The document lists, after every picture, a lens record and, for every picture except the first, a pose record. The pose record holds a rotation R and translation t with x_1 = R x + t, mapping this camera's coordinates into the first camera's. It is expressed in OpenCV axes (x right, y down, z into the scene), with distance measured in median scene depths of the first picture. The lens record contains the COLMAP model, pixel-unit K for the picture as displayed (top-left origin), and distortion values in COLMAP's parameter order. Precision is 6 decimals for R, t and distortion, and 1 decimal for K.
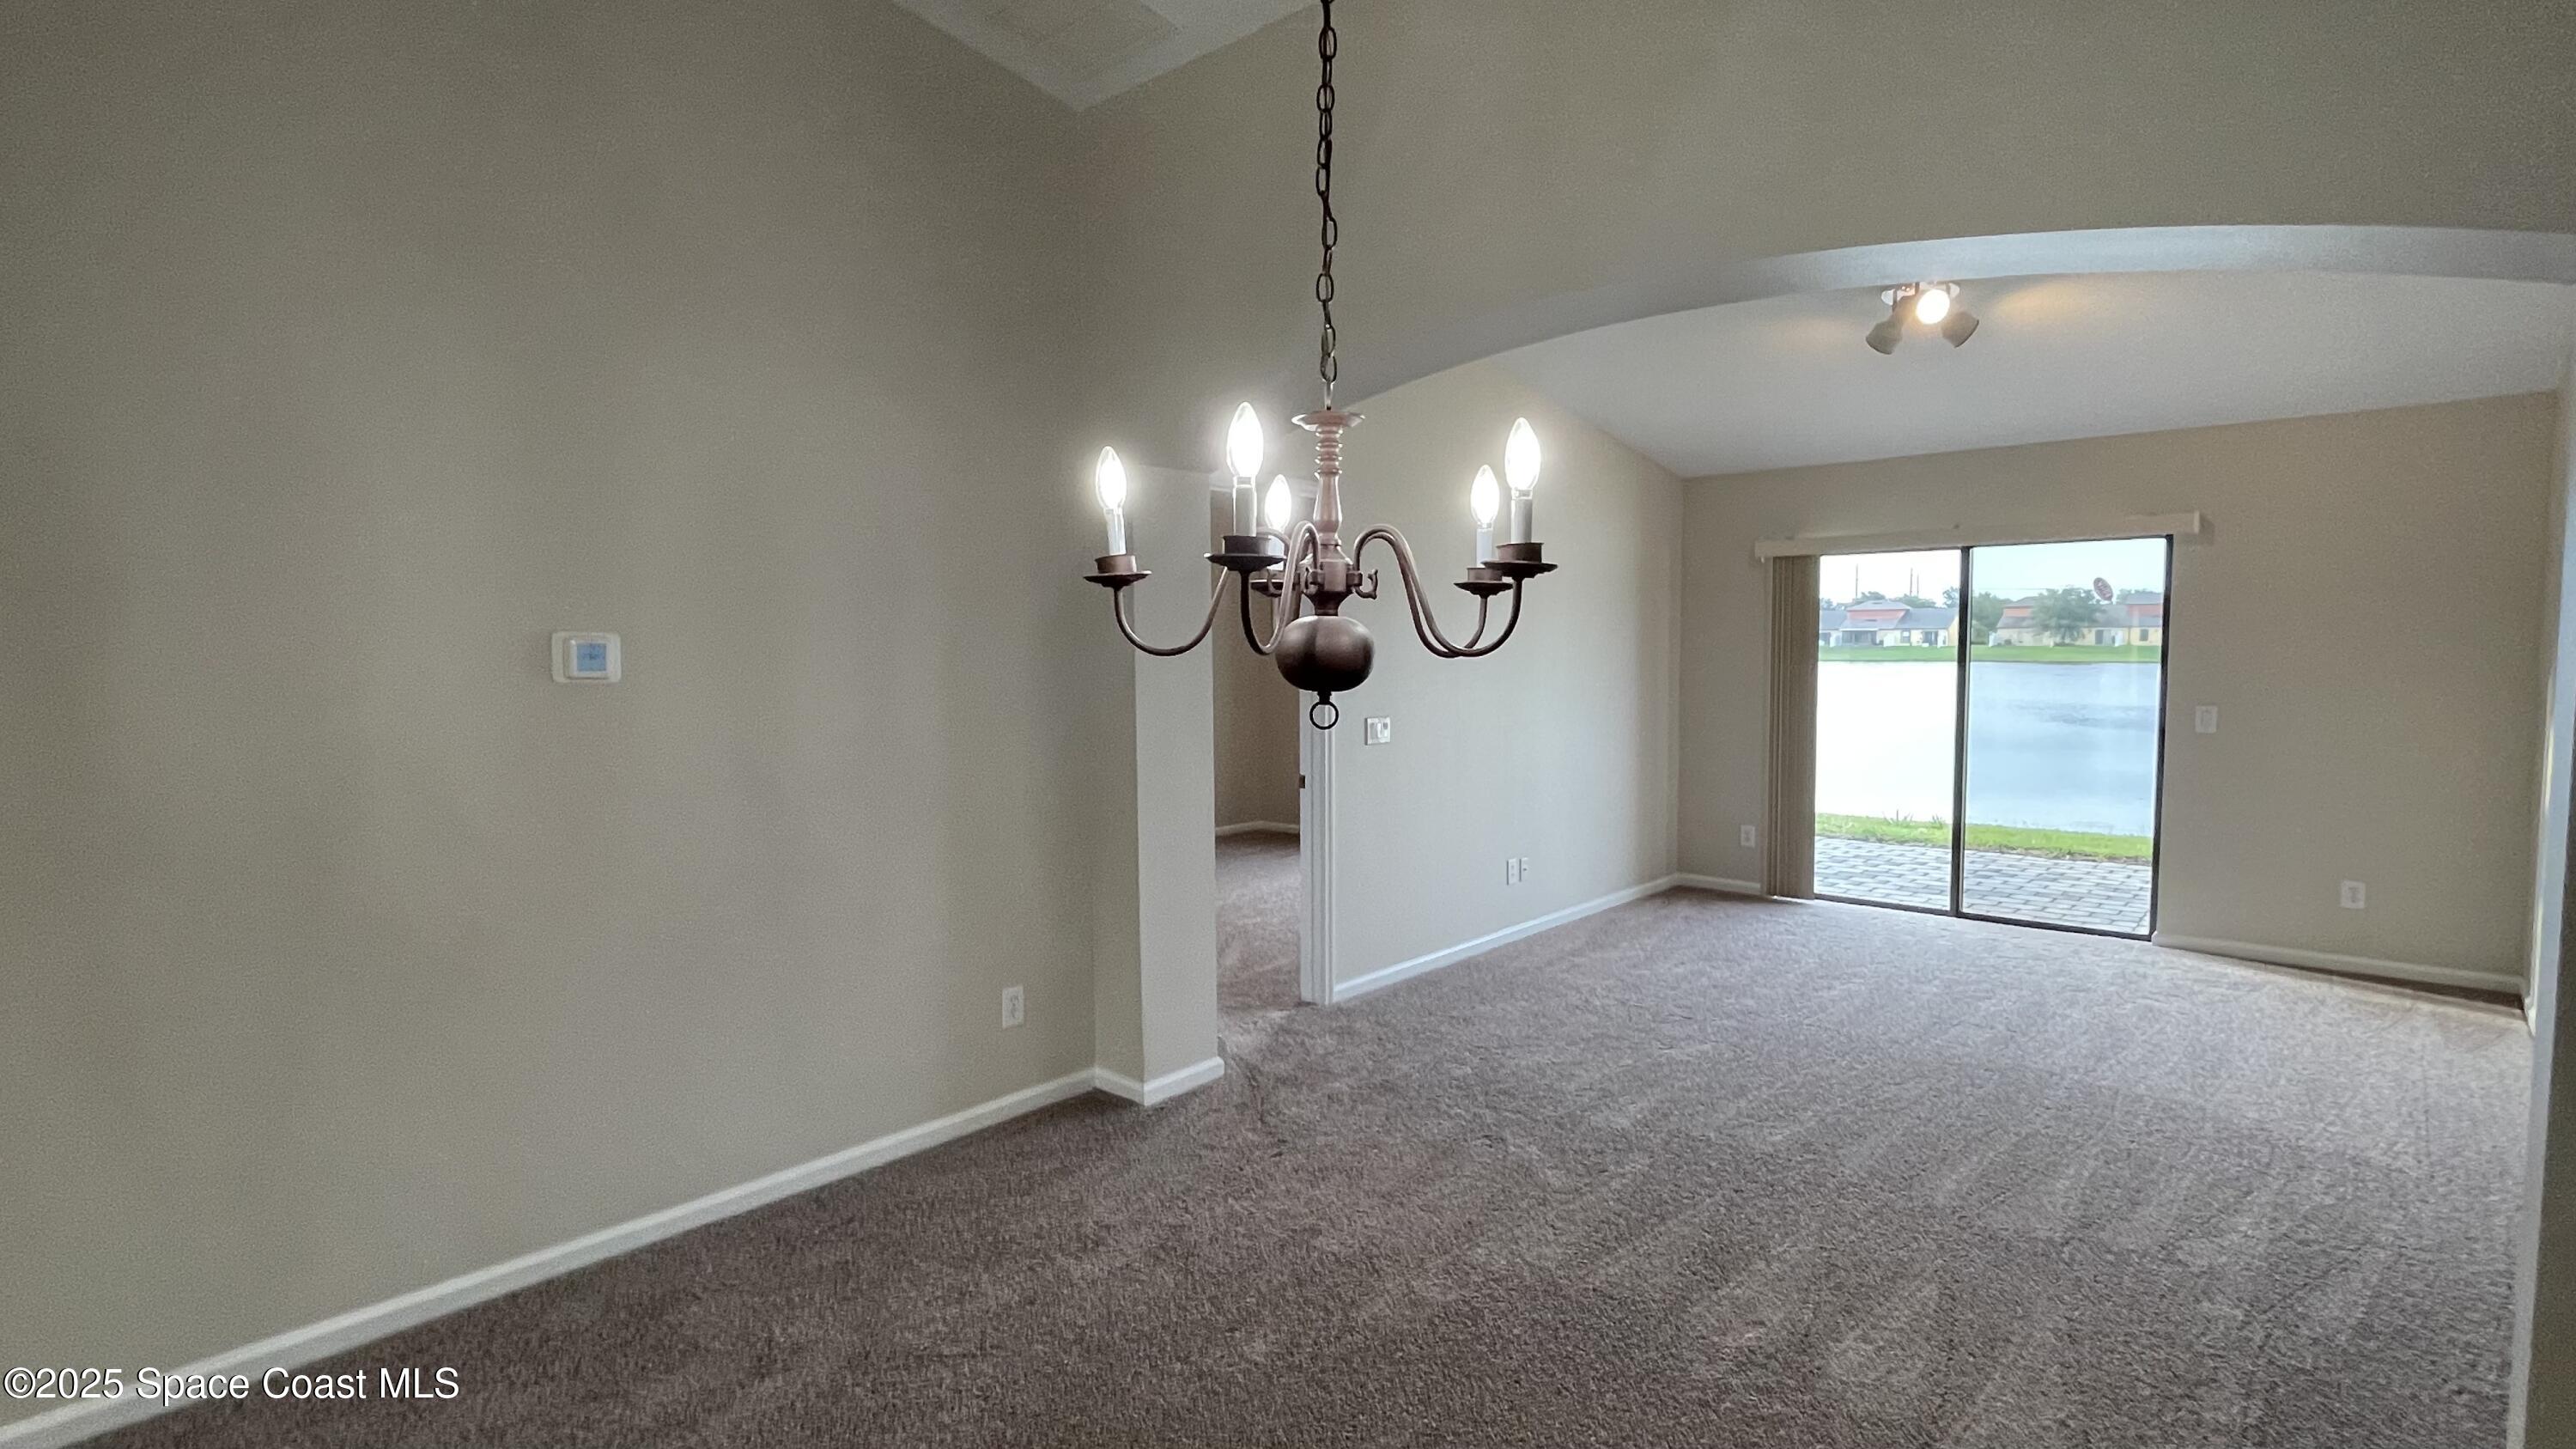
lens RADIAL K [[1236.6, 0, 1279.0], [0, 1236.6, 726.5], [0, 0, 1]] dist [0.005883, -0.017887]
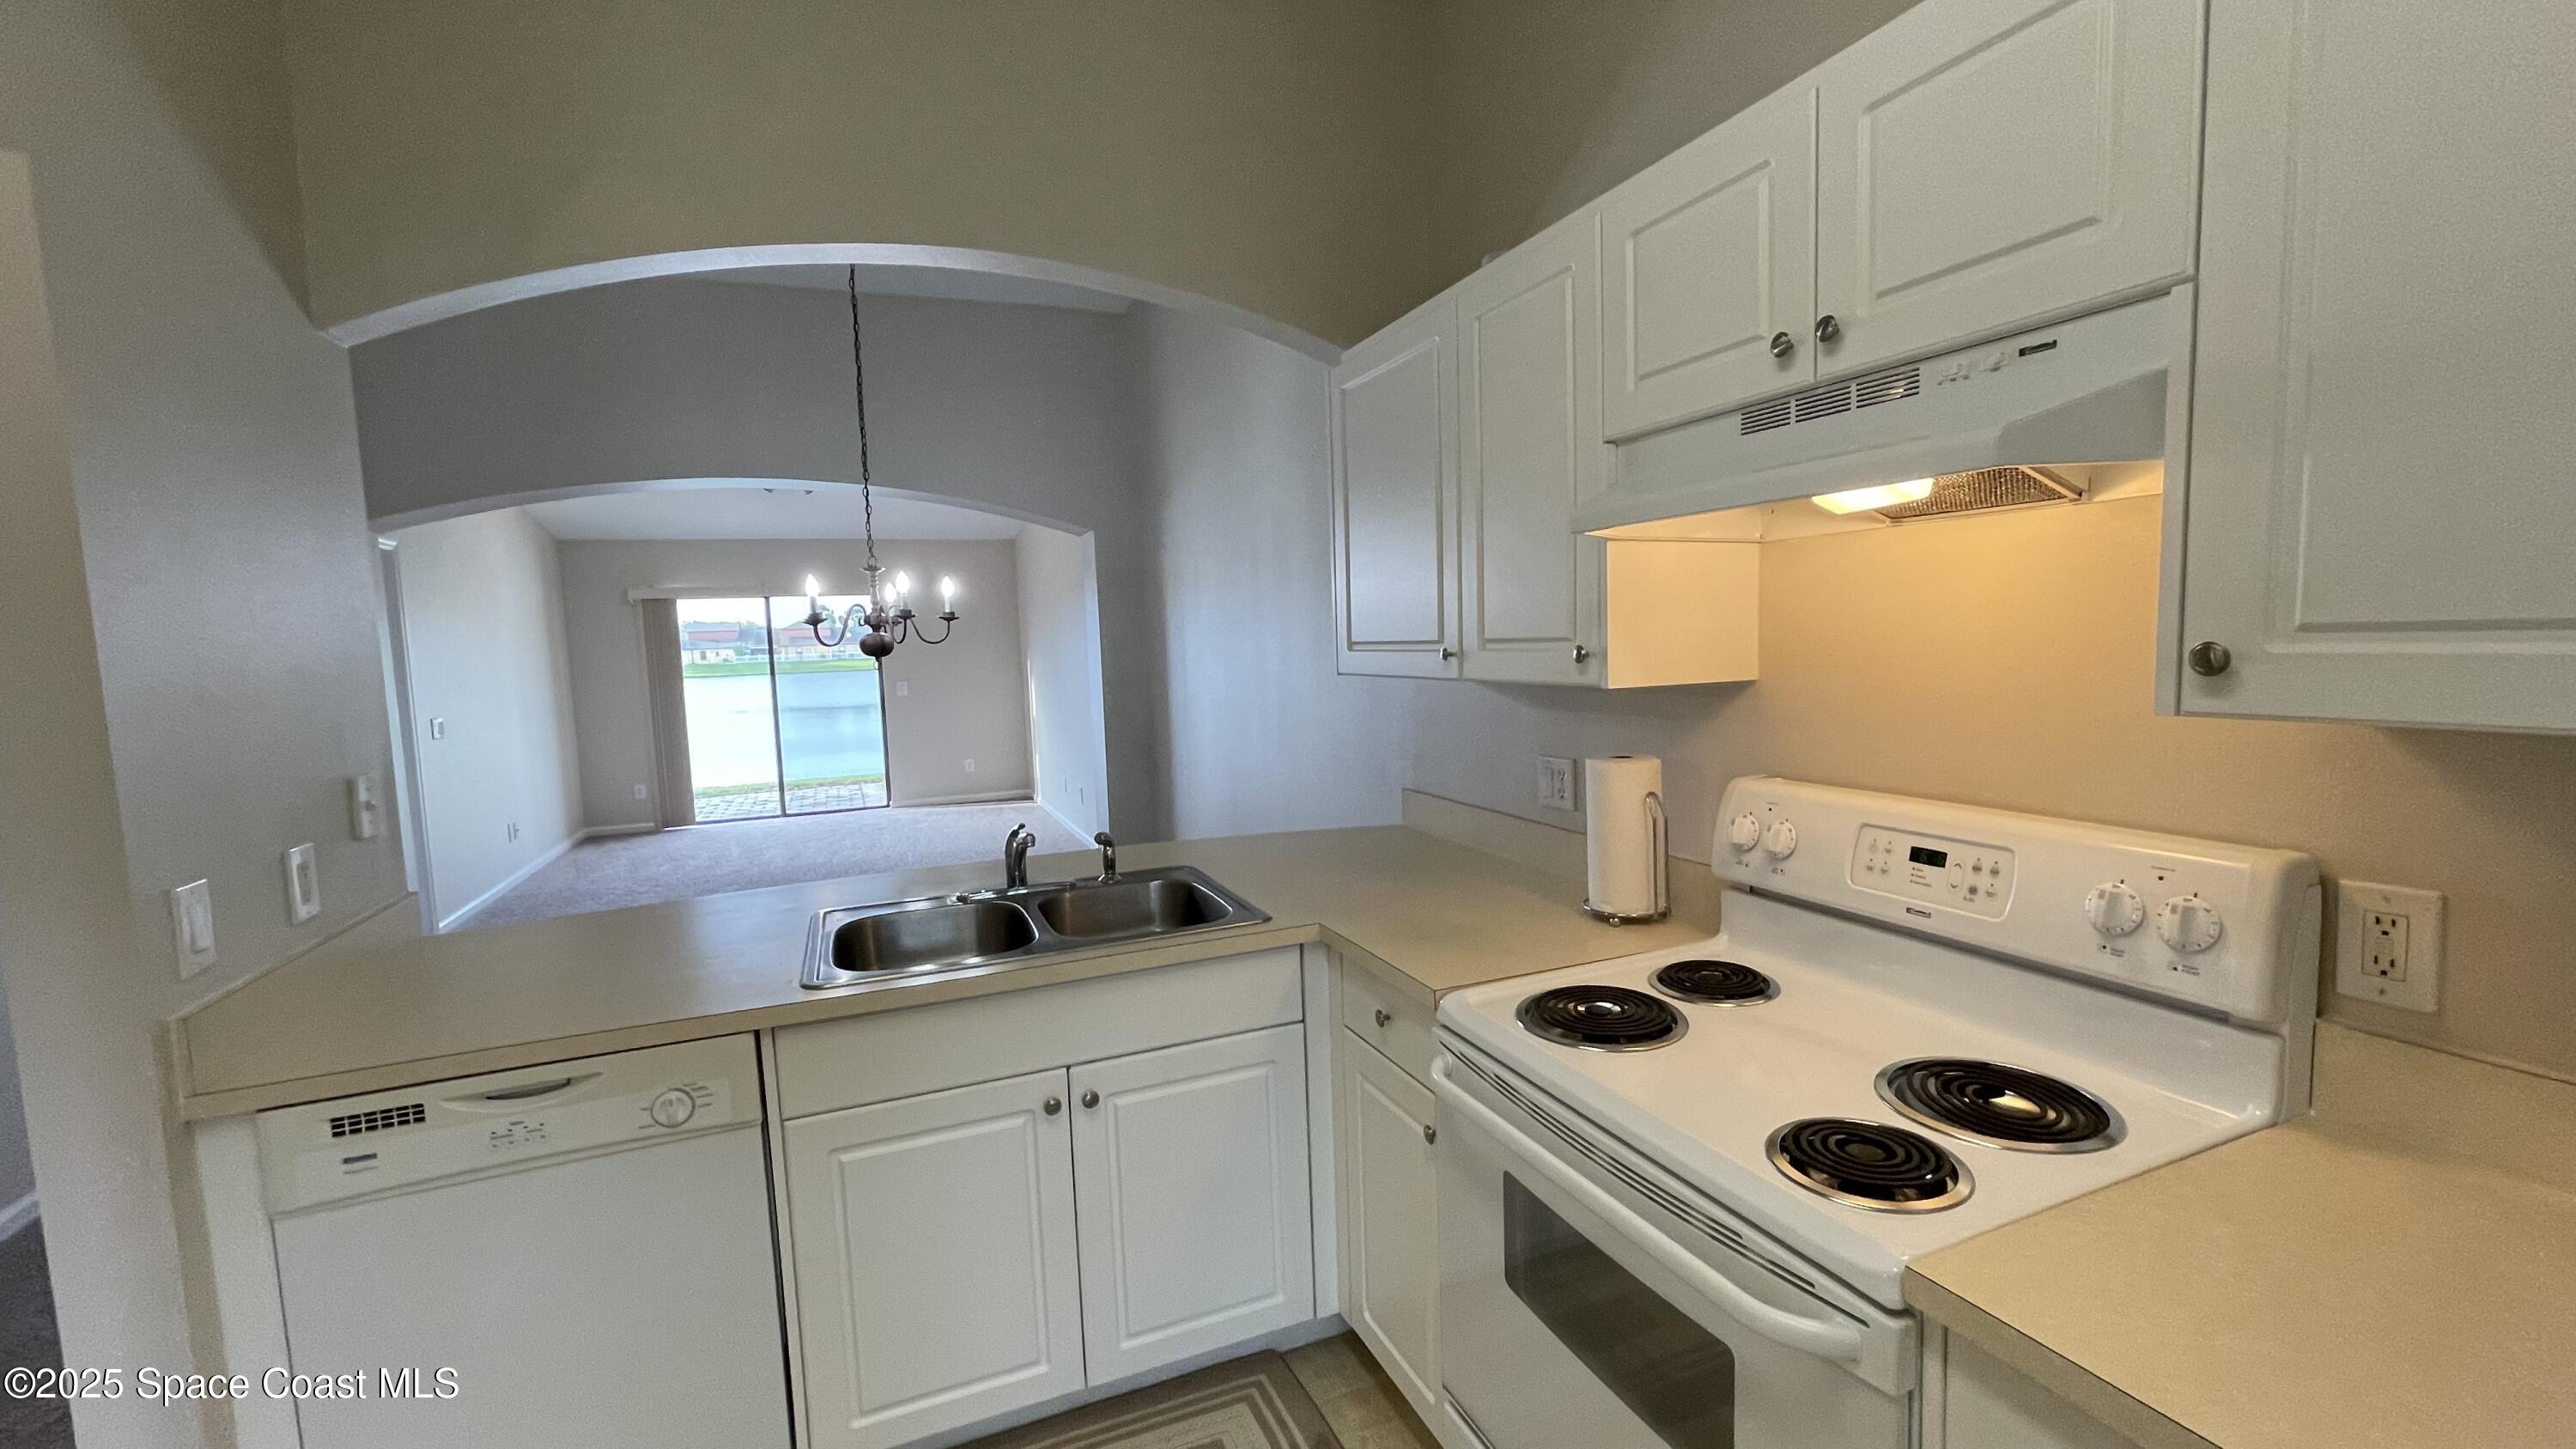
lens RADIAL K [[1039.6, 0, 1282.6], [0, 1039.6, 727.1], [0, 0, 1]] dist [-0.003252, -0.000279]
pose [[0.431298, -0.087253, 0.897980, -0.482234], [0.093881, 0.994250, 0.051516, 0.027433], [-0.897312, 0.062084, 0.437010, -0.265617]]
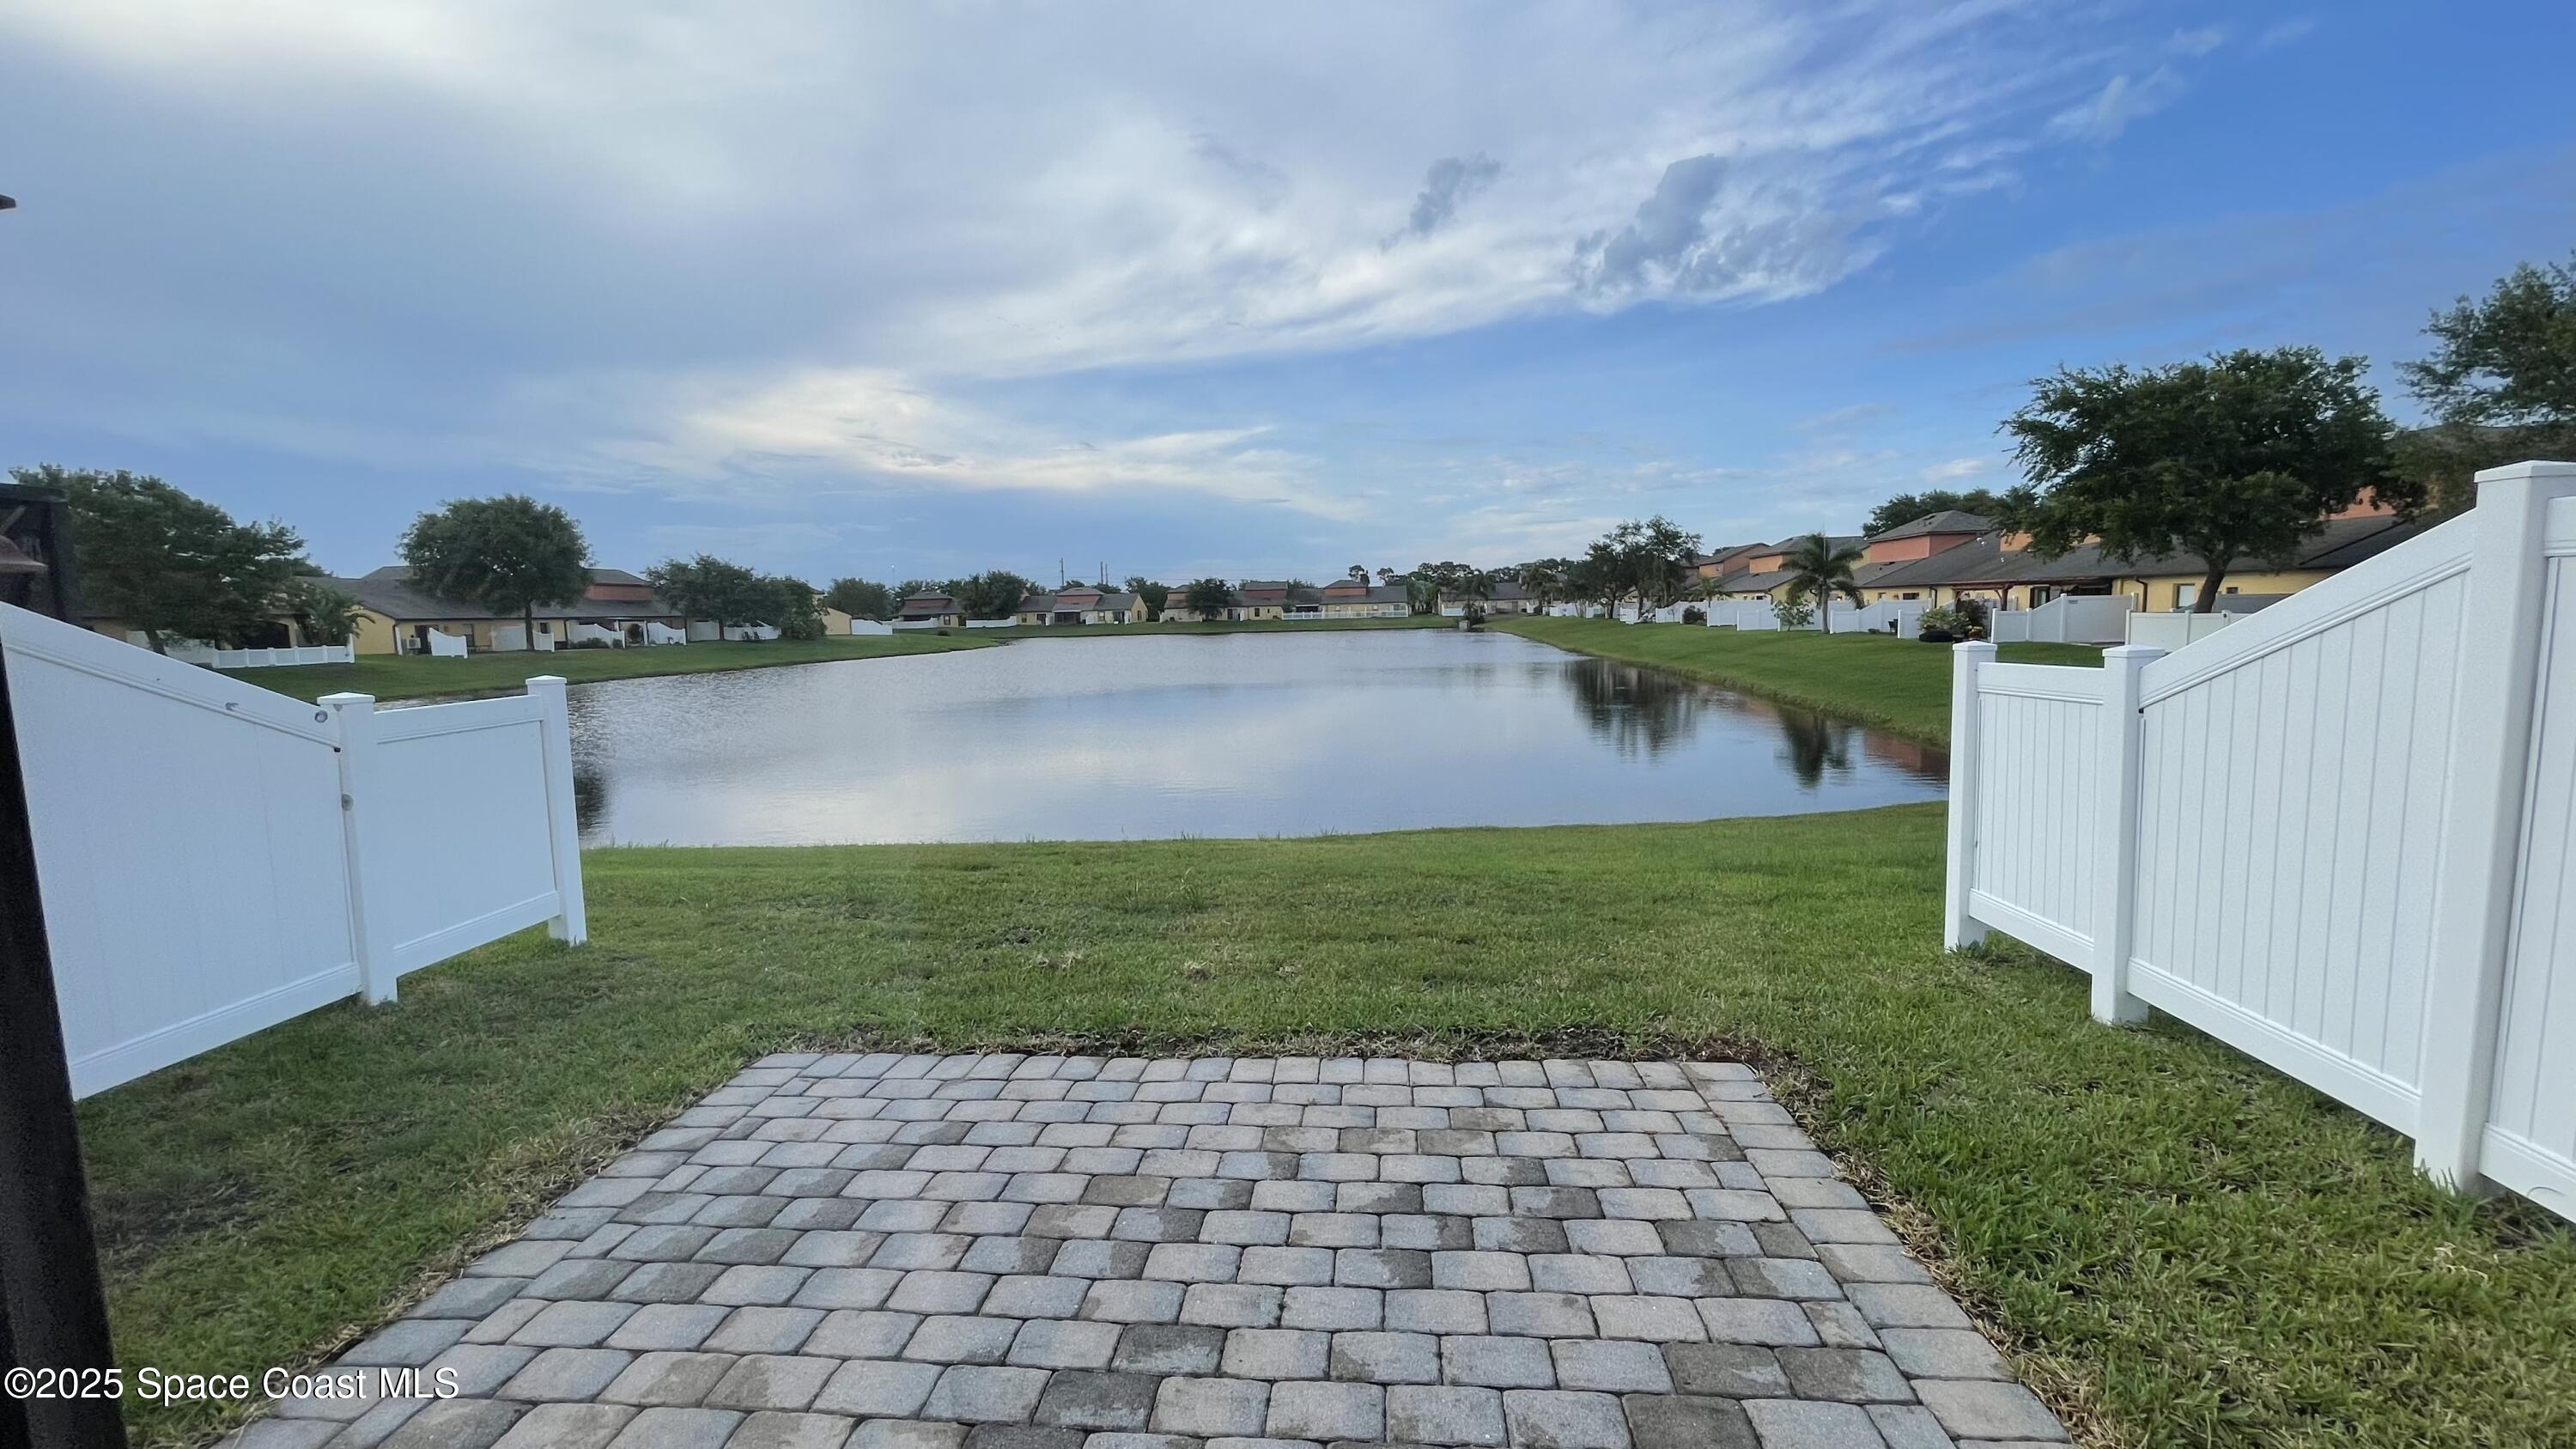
lens RADIAL K [[1040.0, 0, 1284.1], [0, 1040.0, 724.4], [0, 0, 1]] dist [-0.010778, 0.000139]
pose [[0.800520, -0.079417, 0.594021, 0.549230], [0.062633, 0.996840, 0.048866, -0.083405], [-0.596024, -0.001913, 0.802964, 1.155336]]
